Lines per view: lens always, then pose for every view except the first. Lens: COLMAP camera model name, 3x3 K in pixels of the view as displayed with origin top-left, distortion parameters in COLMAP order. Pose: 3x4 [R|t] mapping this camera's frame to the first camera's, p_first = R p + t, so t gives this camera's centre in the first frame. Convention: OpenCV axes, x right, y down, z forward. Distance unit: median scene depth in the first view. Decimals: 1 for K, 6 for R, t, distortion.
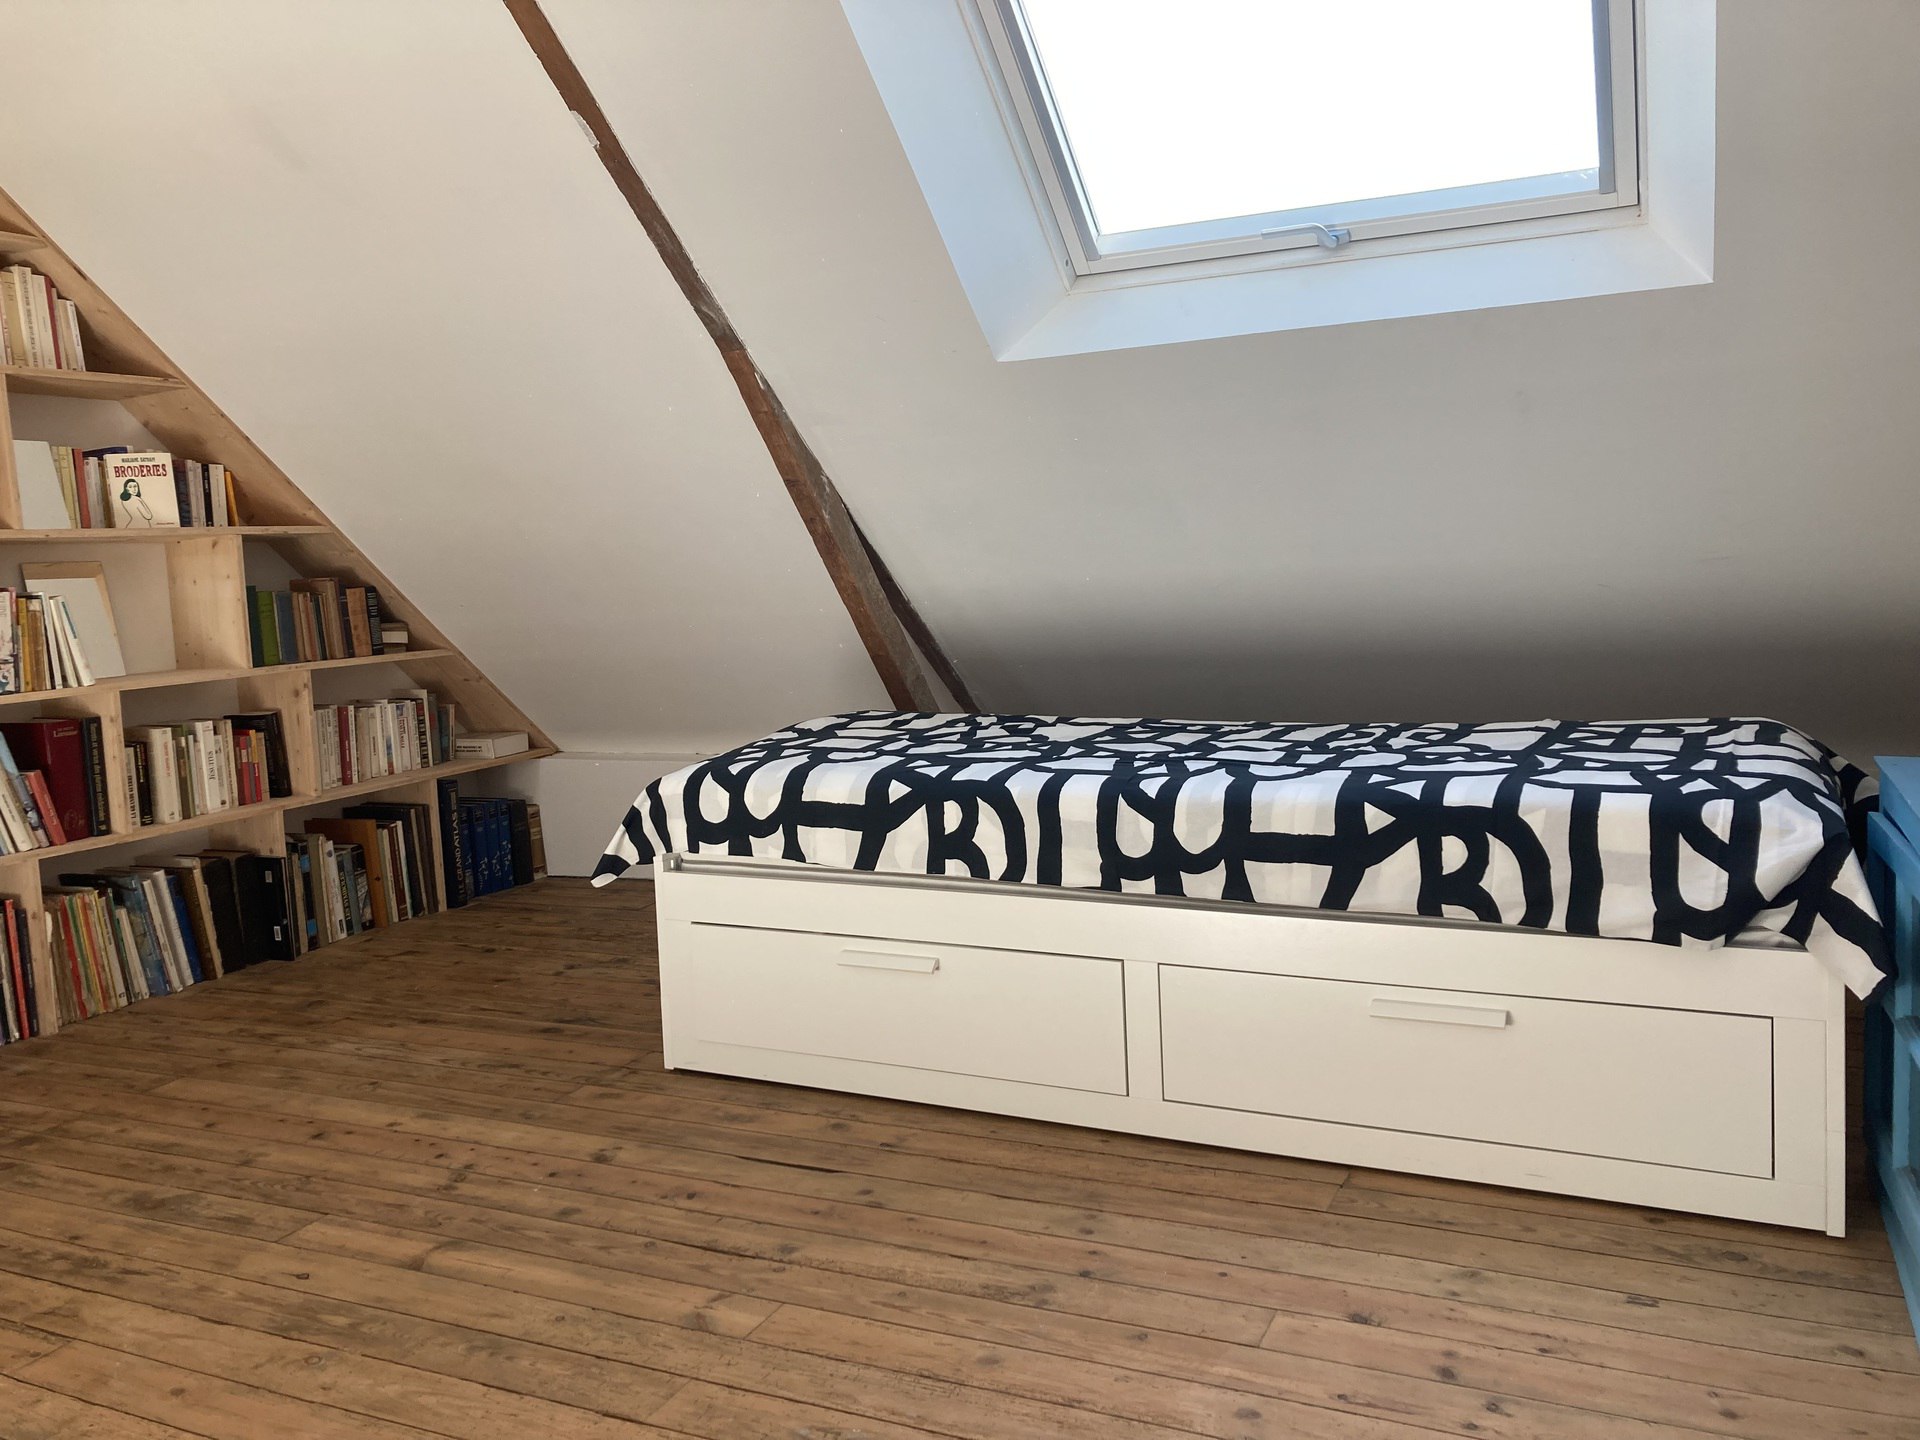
lens RADIAL K [[1546.9, 0, 953.6], [0, 1546.9, 729.3], [0, 0, 1]] dist [0.066651, -0.048041]
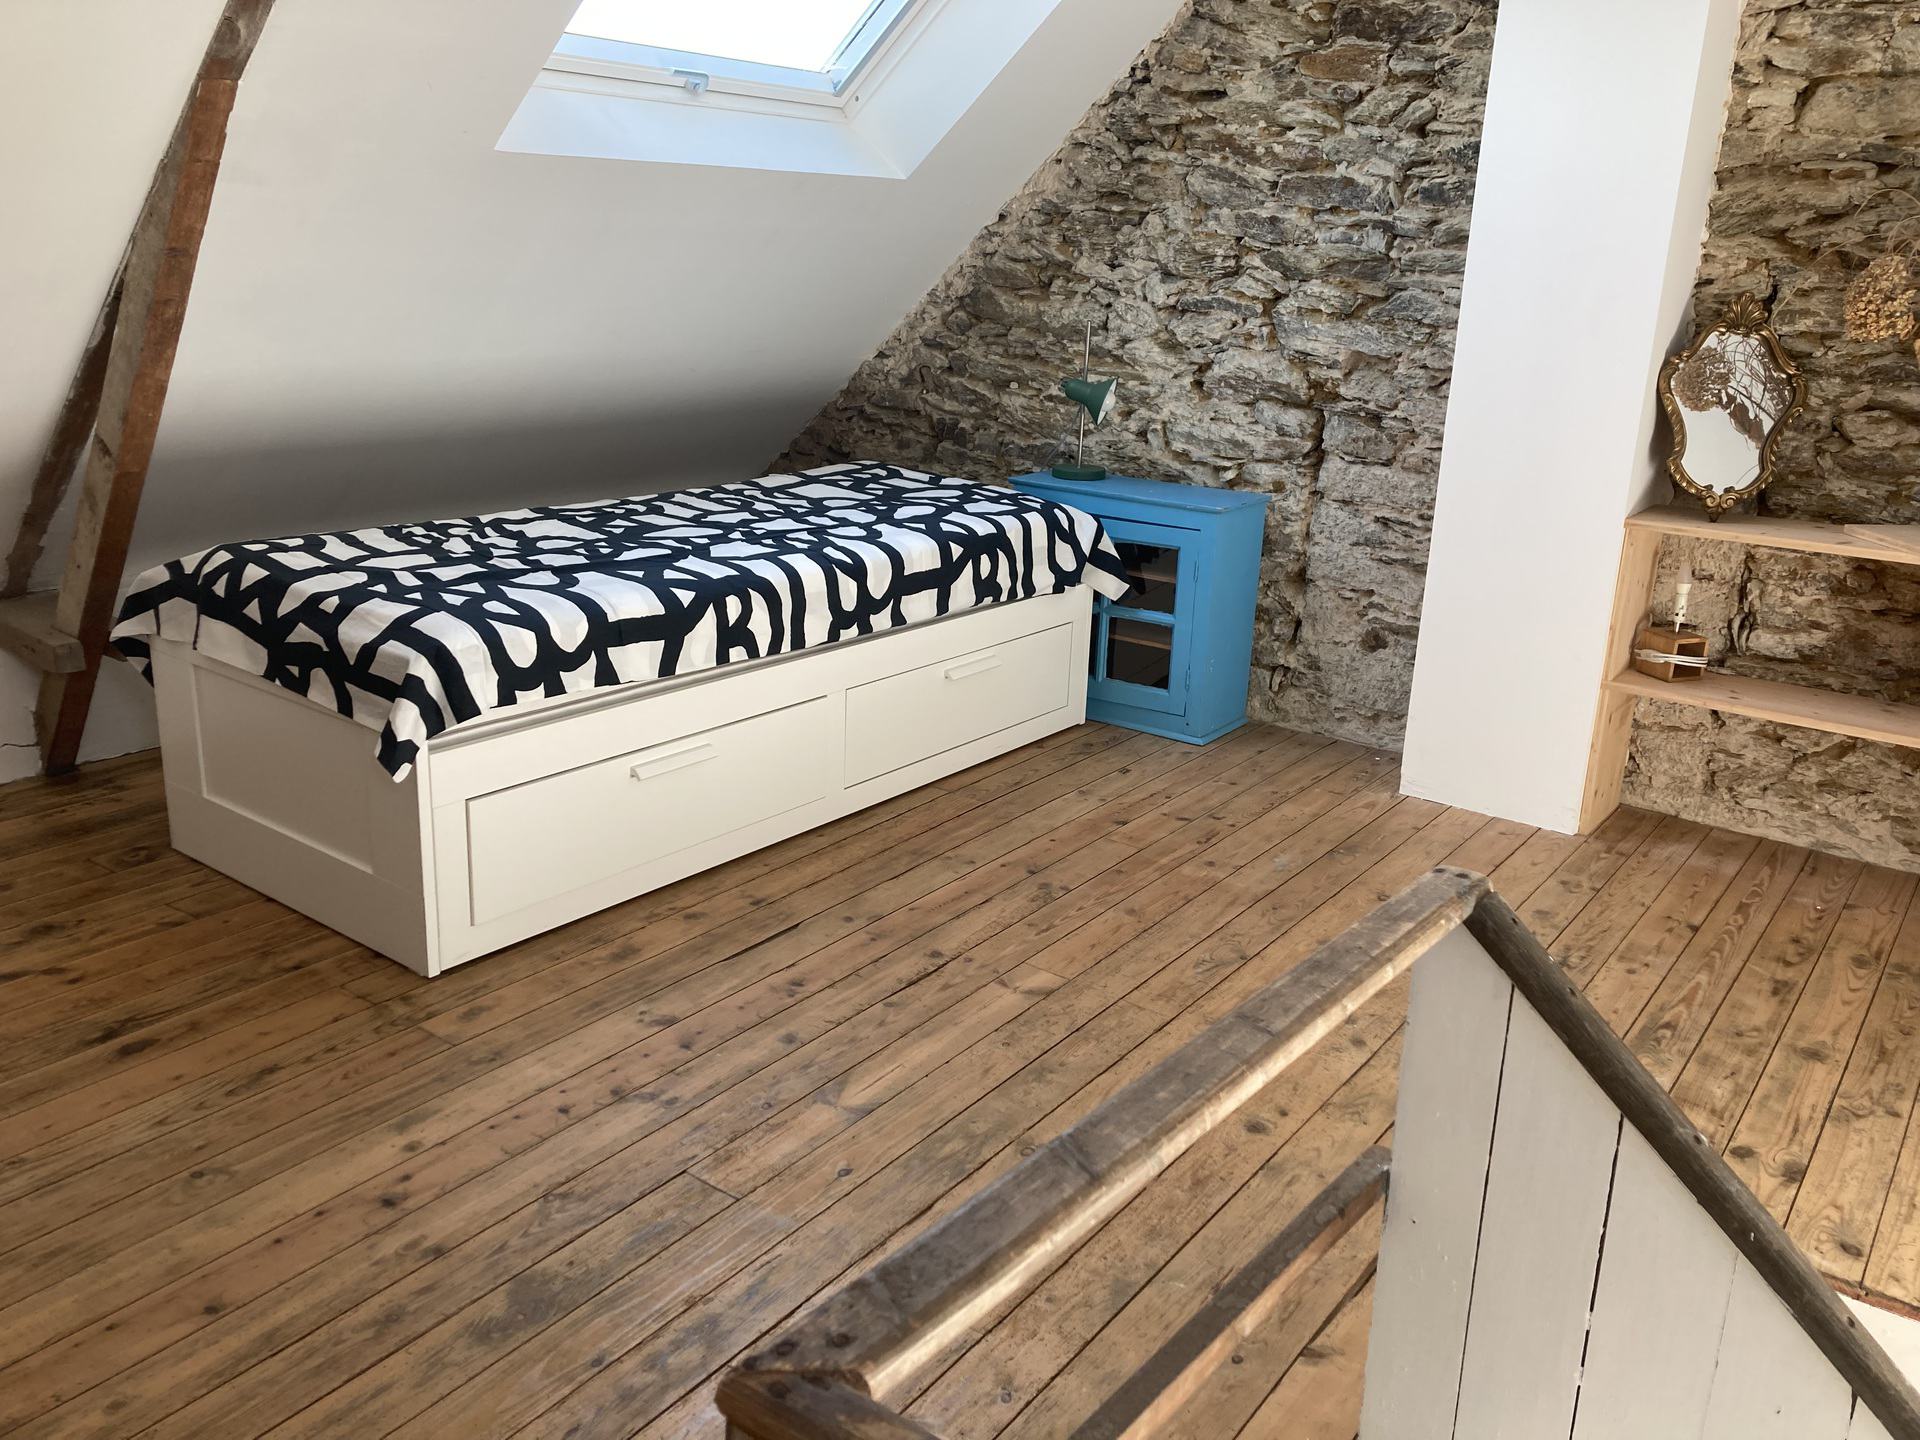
lens RADIAL K [[1546.9, 0, 973.1], [0, 1546.9, 709.1], [0, 0, 1]] dist [0.066651, -0.048041]
pose [[0.163036, -0.233420, 0.958611, -1.080011], [0.055532, 0.972242, 0.227294, -0.120361], [-0.985056, 0.016176, 0.171472, 0.652655]]
